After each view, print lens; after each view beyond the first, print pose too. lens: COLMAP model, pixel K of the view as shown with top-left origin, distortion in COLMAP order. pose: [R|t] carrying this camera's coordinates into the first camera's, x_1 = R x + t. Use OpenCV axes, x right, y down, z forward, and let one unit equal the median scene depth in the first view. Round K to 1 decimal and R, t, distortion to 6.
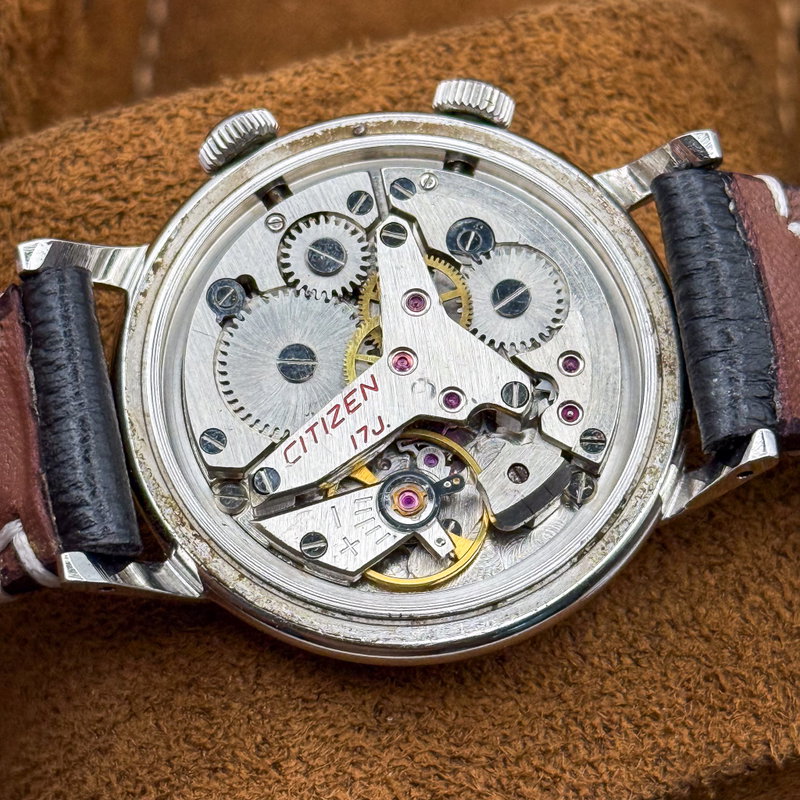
lens RADIAL K [[2792.4, 0, 400.0], [0, 2792.4, 400.0], [0, 0, 1]] dist [-0.044789, -0.721883]
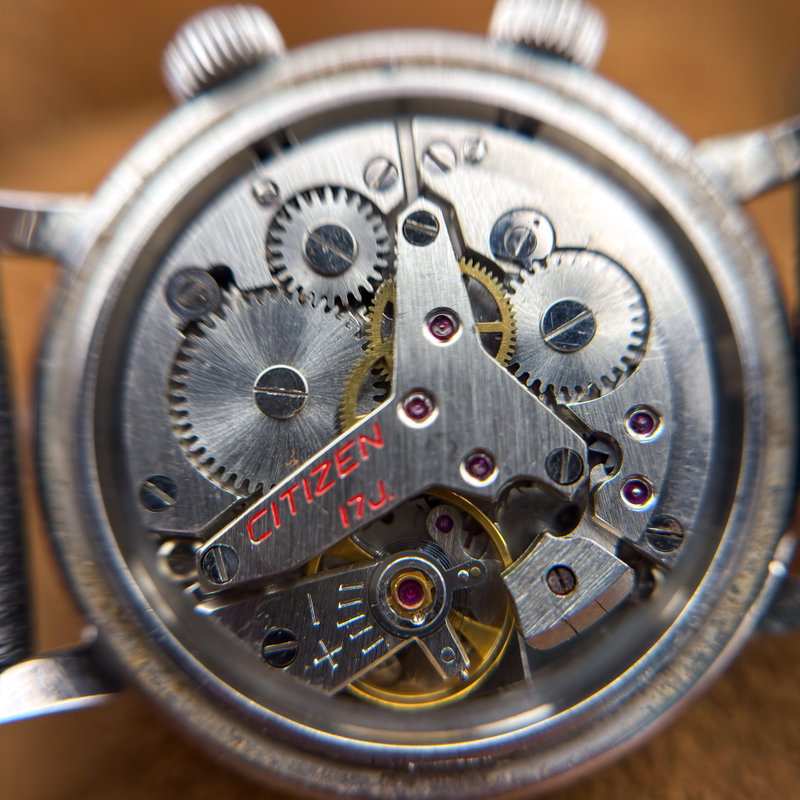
lens RADIAL K [[909.3, 0, 400.0], [0, 909.3, 400.0], [0, 0, 1]] dist [0.373088, 0.010095]
pose [[0.996509, 0.082462, -0.013051, -0.000895], [-0.076594, 0.965184, 0.250107, -0.075957], [0.033221, -0.248234, 0.968130, 0.750080]]
